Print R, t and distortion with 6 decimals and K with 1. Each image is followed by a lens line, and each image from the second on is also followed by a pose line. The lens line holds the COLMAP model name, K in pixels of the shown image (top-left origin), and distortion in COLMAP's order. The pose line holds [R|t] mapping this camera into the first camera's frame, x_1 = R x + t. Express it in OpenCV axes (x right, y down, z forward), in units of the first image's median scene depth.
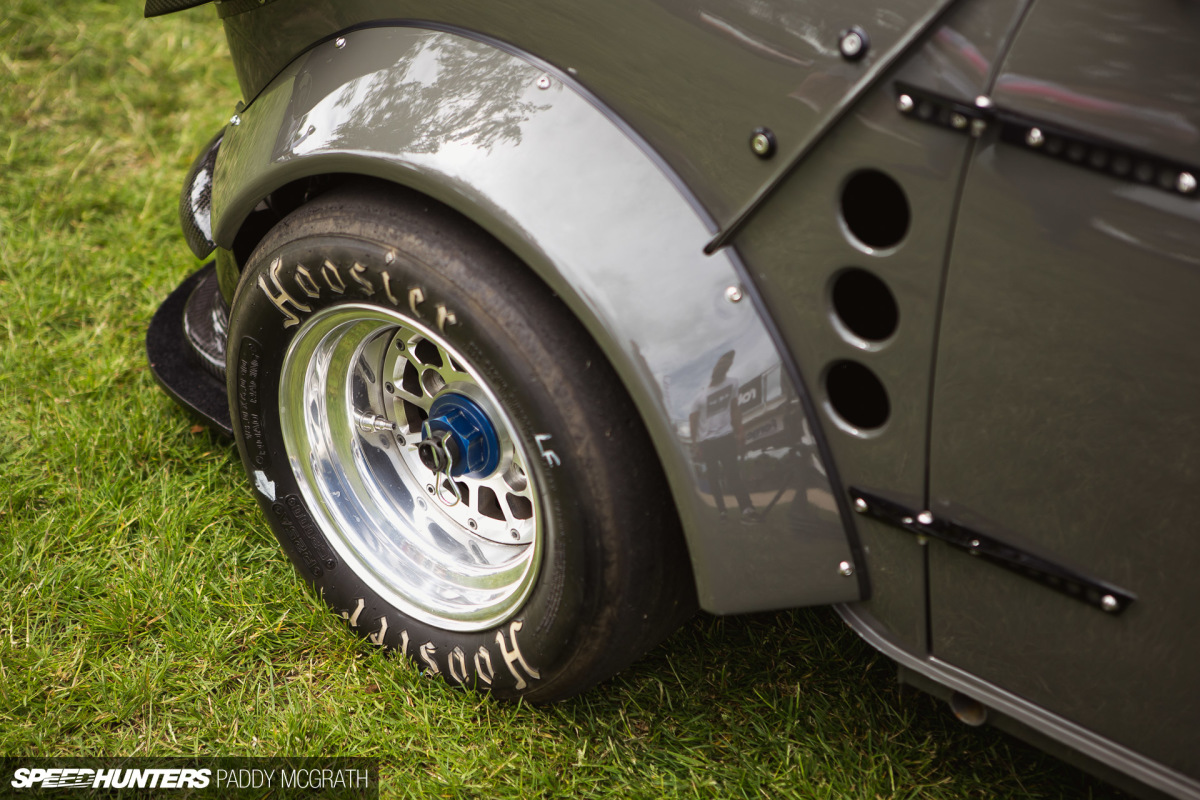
lens RADIAL K [[2333.5, 0, 600.0], [0, 2333.5, 400.0], [0, 0, 1]] dist [0.254187, -0.251924]
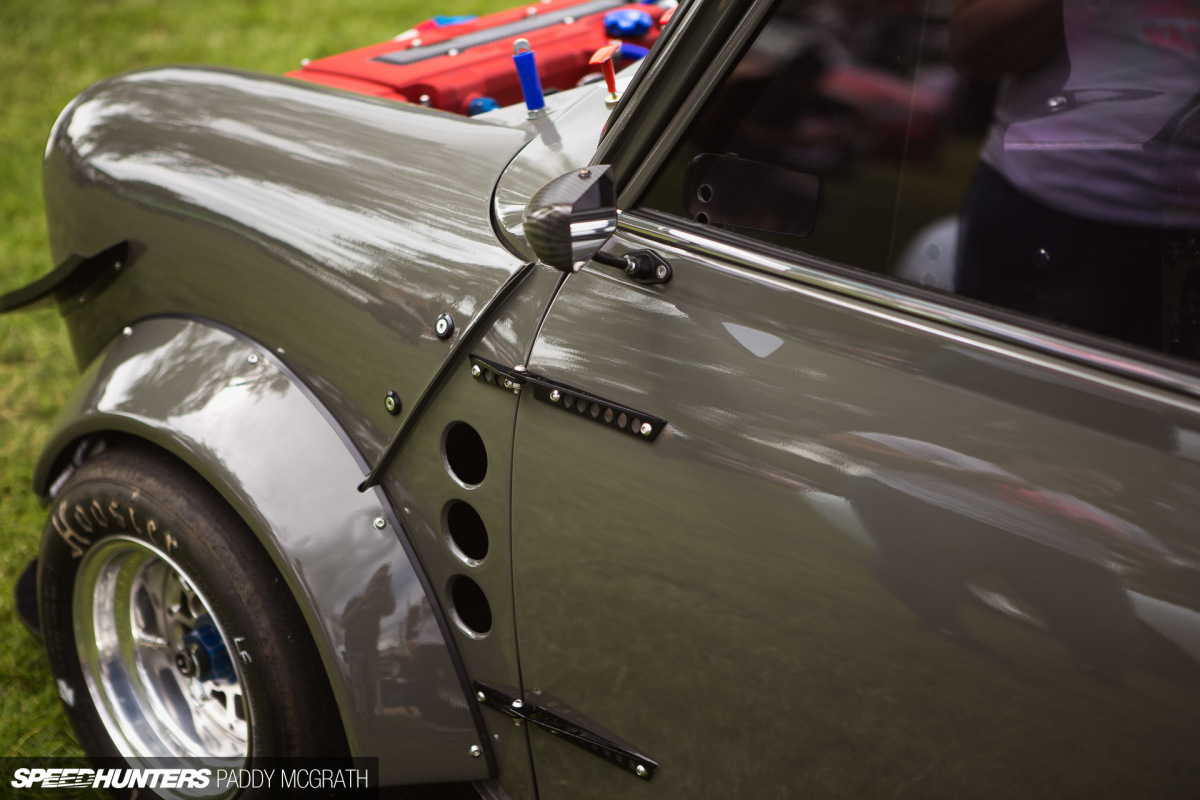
lens RADIAL K [[2333.5, 0, 600.0], [0, 2333.5, 400.0], [0, 0, 1]] dist [0.254187, -0.251924]
pose [[0.995529, 0.011297, -0.093779, 0.281319], [-0.025132, 0.988714, -0.147695, 0.069752], [0.091052, 0.149391, 0.984577, -0.233074]]
